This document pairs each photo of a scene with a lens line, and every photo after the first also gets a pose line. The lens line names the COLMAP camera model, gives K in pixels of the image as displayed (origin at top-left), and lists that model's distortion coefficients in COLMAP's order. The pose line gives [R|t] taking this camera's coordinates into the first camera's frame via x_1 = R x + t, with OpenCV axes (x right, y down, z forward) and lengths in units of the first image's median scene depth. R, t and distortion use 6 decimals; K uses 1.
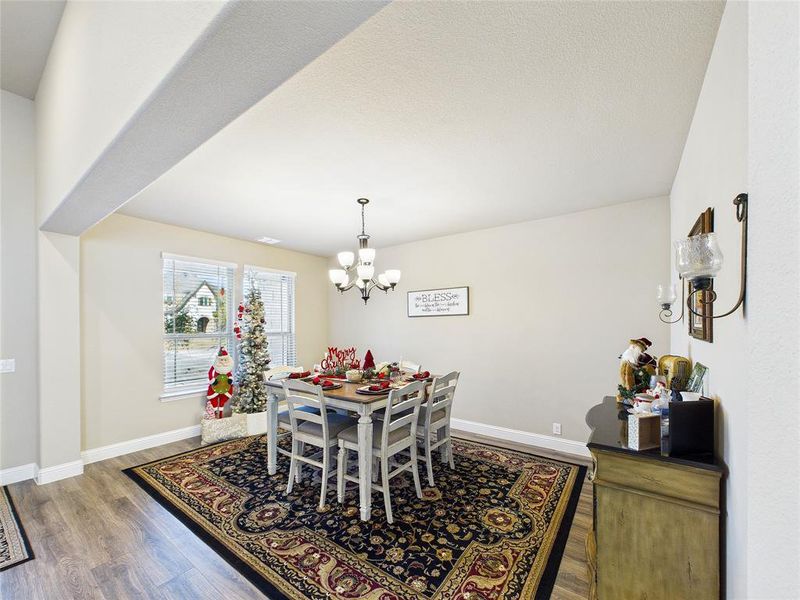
lens RADIAL K [[320.5, 0, 400.1], [0, 320.5, 327.0], [0, 0, 1]] dist [-0.001602, -0.000289]
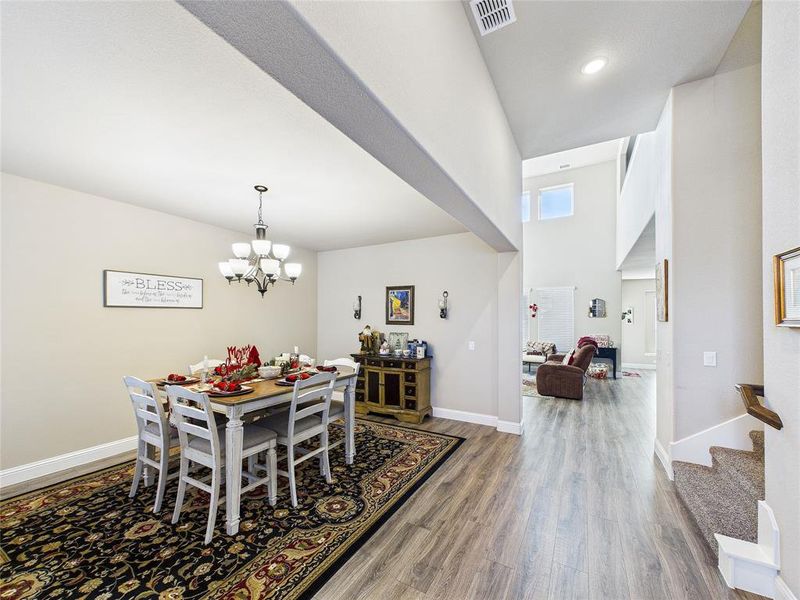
lens RADIAL K [[330.3, 0, 395.1], [0, 330.3, 317.5], [0, 0, 1]] dist [-0.000995, 0.000233]
pose [[-0.105968, 0.008033, 0.994337, -1.126069], [0.003346, 0.999965, -0.007722, -0.001584], [-0.994364, 0.002509, -0.105991, 0.708568]]
